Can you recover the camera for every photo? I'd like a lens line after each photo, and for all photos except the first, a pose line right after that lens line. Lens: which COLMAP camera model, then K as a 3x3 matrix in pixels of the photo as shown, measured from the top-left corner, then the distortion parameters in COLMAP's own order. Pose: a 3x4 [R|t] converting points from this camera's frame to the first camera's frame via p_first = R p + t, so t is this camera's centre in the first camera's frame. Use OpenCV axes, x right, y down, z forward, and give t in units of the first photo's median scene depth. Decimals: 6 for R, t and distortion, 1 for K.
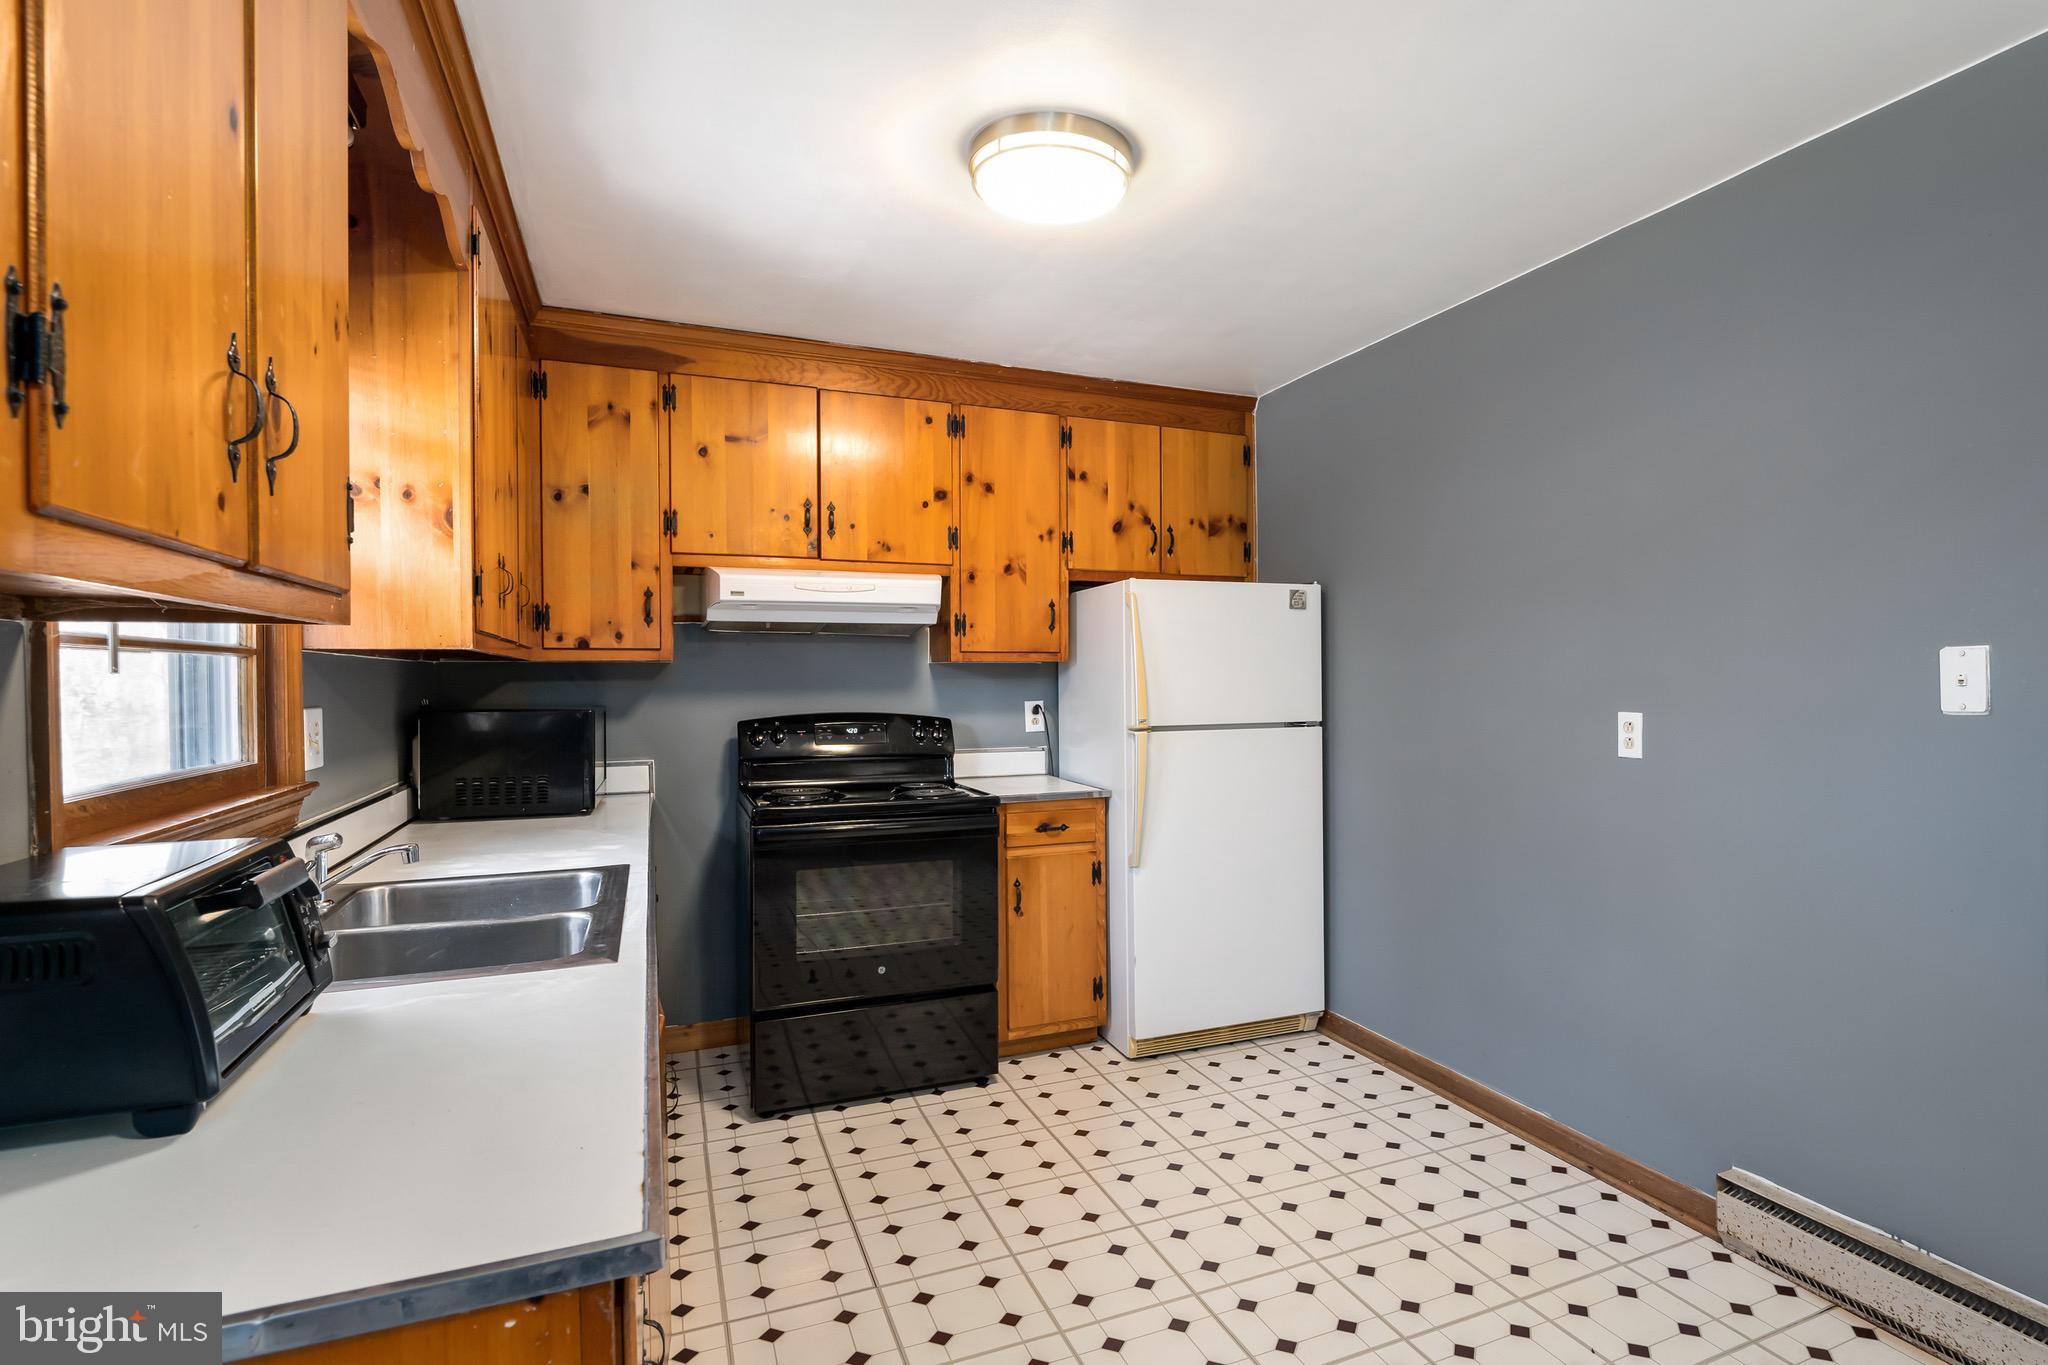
lens RADIAL K [[1078.2, 0, 1024.0], [0, 1078.2, 682.5], [0, 0, 1]] dist [-0.005374, -0.000365]
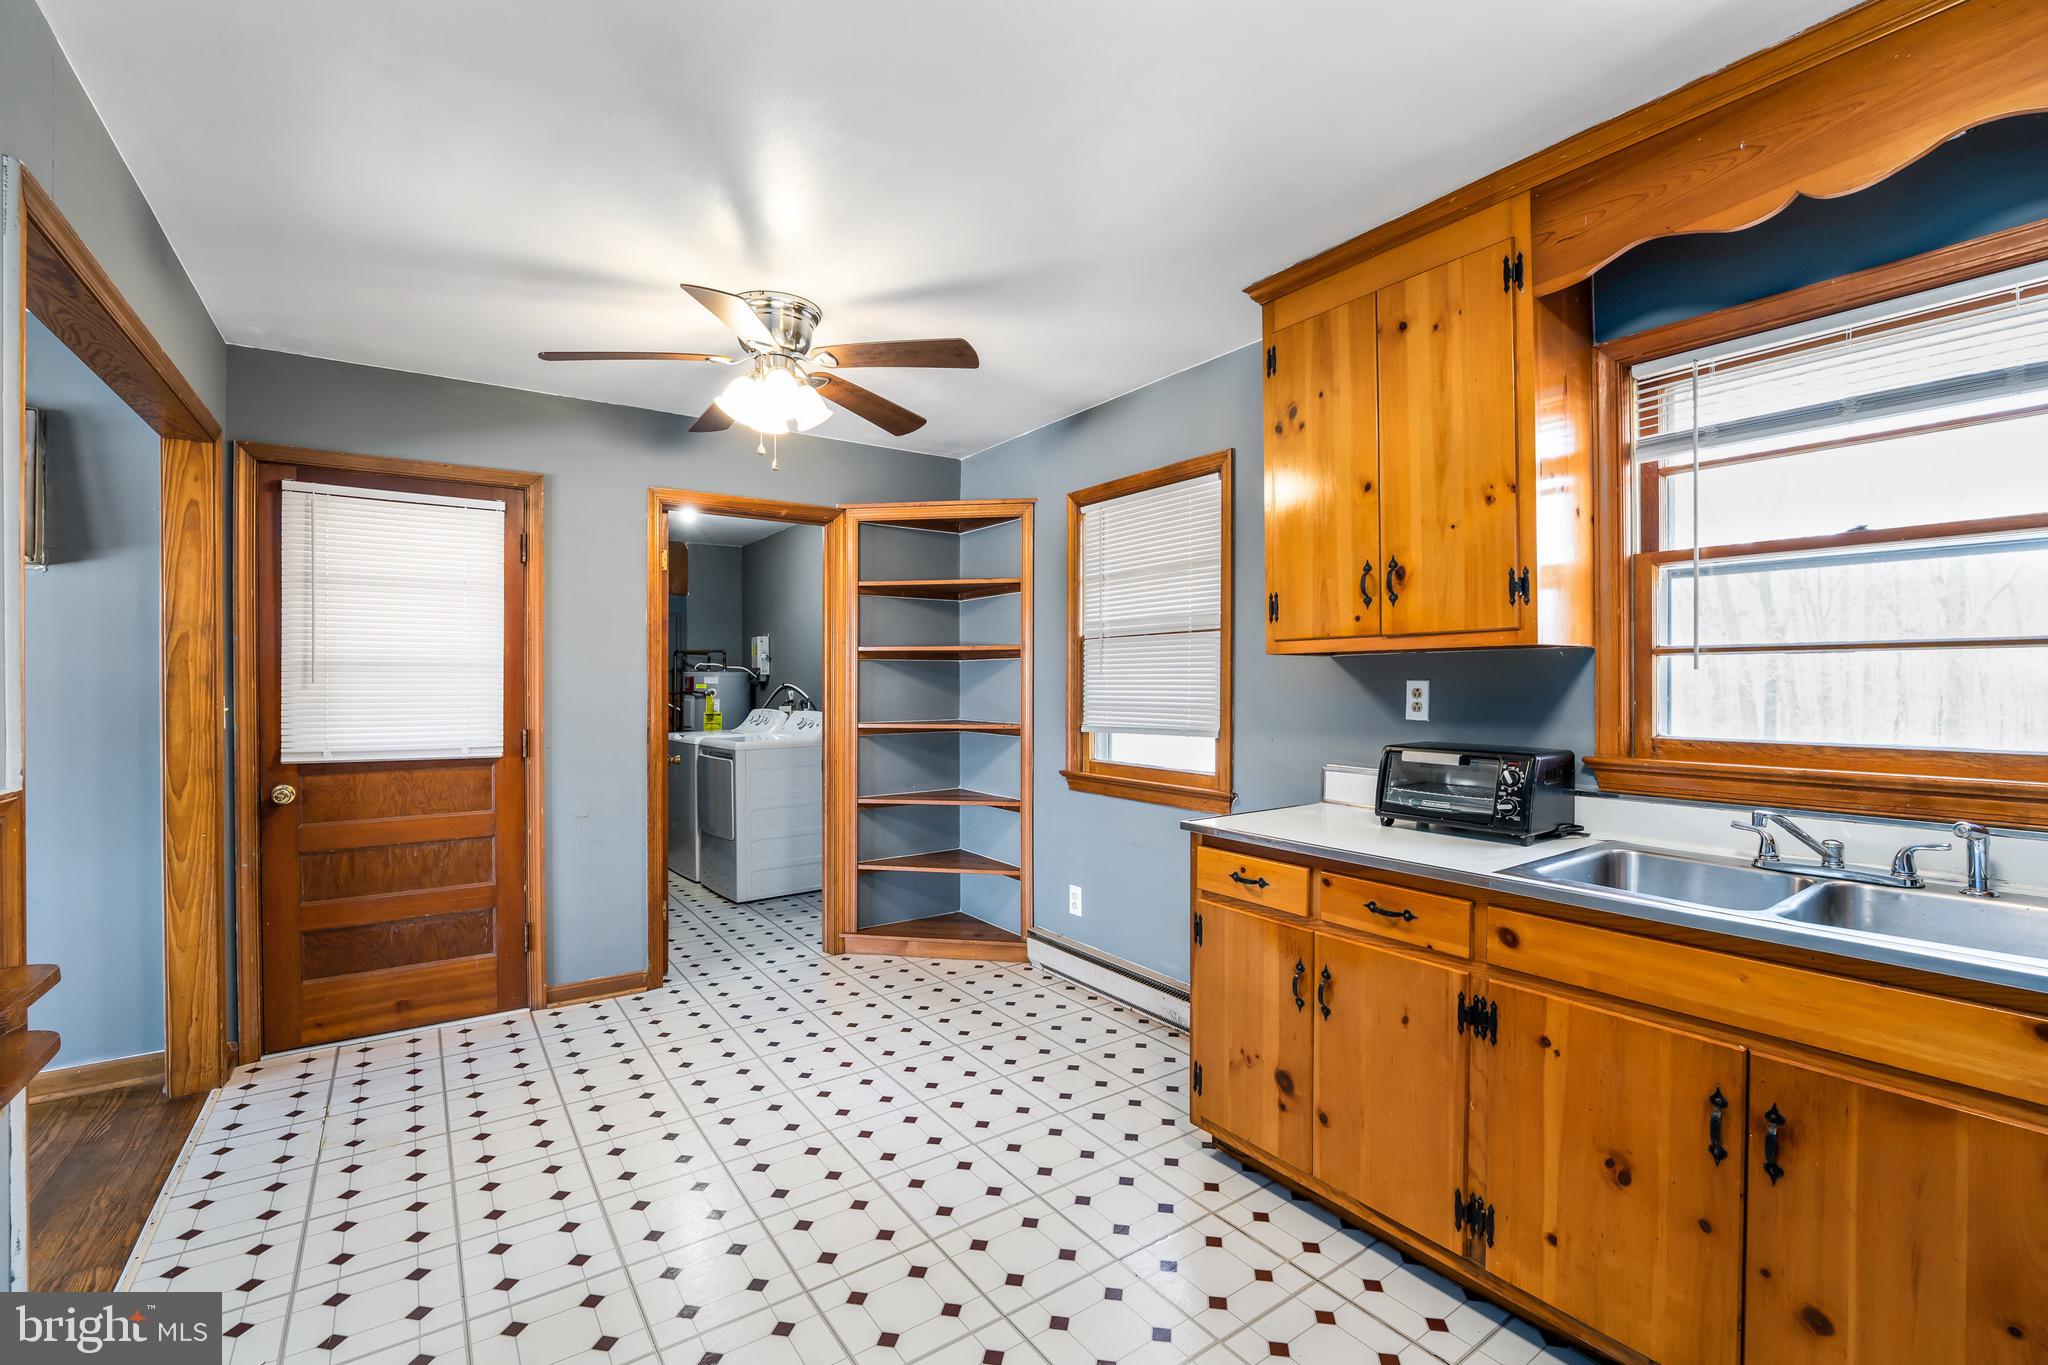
lens RADIAL K [[884.3, 0, 1024.0], [0, 884.3, 682.5], [0, 0, 1]] dist [-0.019217, -0.000006]
pose [[-0.981672, 0.010471, -0.190288, 0.197906], [0.009081, 0.999925, 0.008178, -0.003205], [0.190360, 0.006301, -0.981694, 0.913524]]
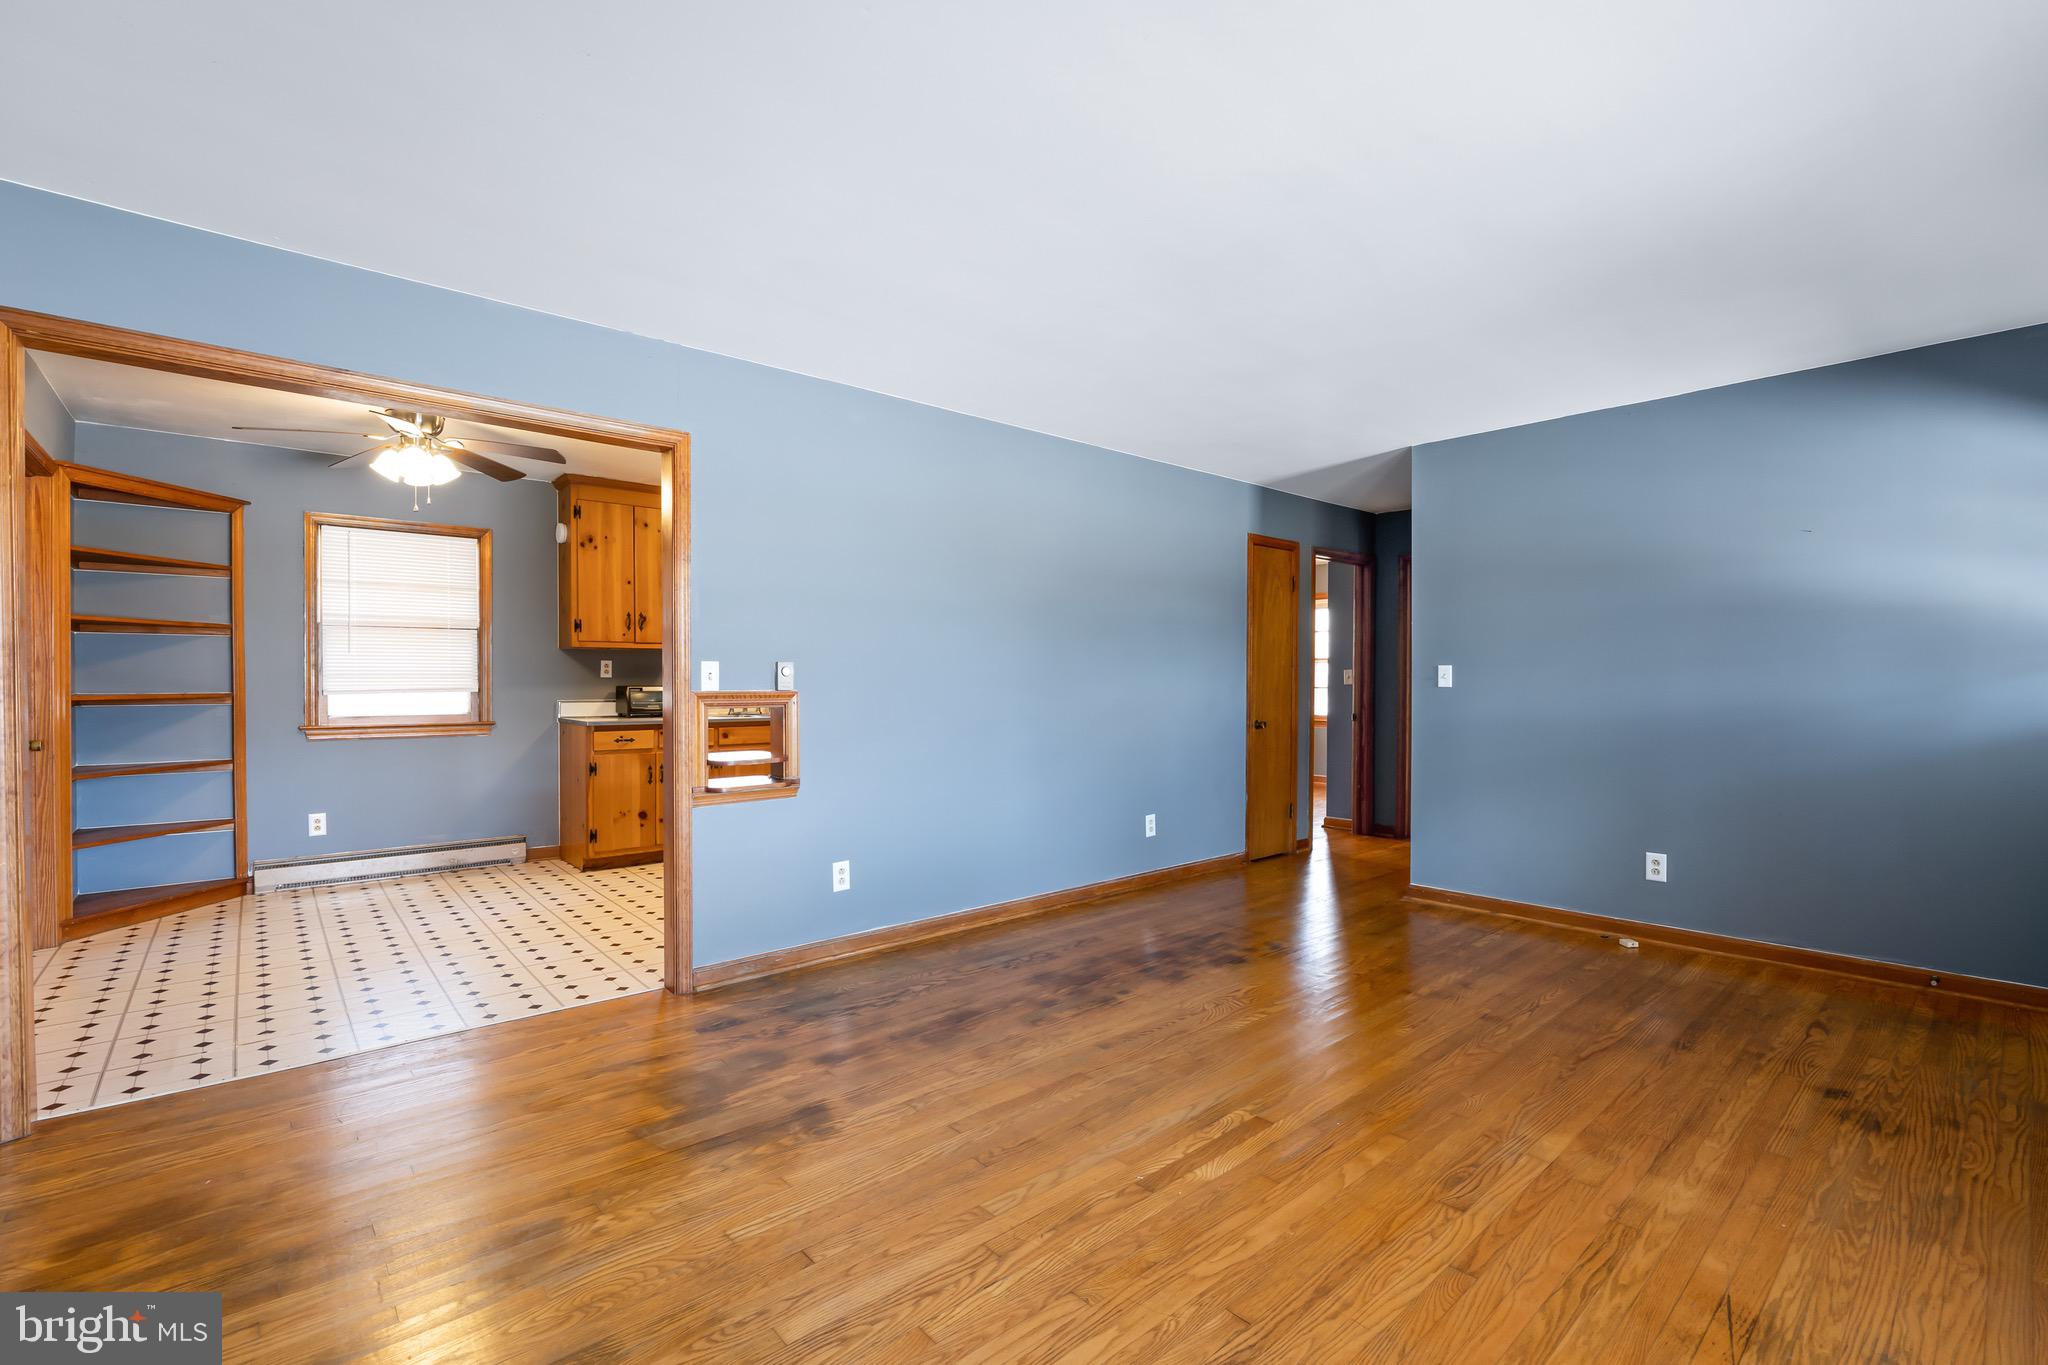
lens RADIAL K [[888.7, 0, 1024.0], [0, 888.7, 682.5], [0, 0, 1]] dist [-0.018586, -0.000042]
pose [[0.296175, 0.013630, -0.955036, 1.673027], [-0.007578, 0.999900, 0.011920, 0.020786], [0.955104, 0.003706, 0.296249, 0.514662]]
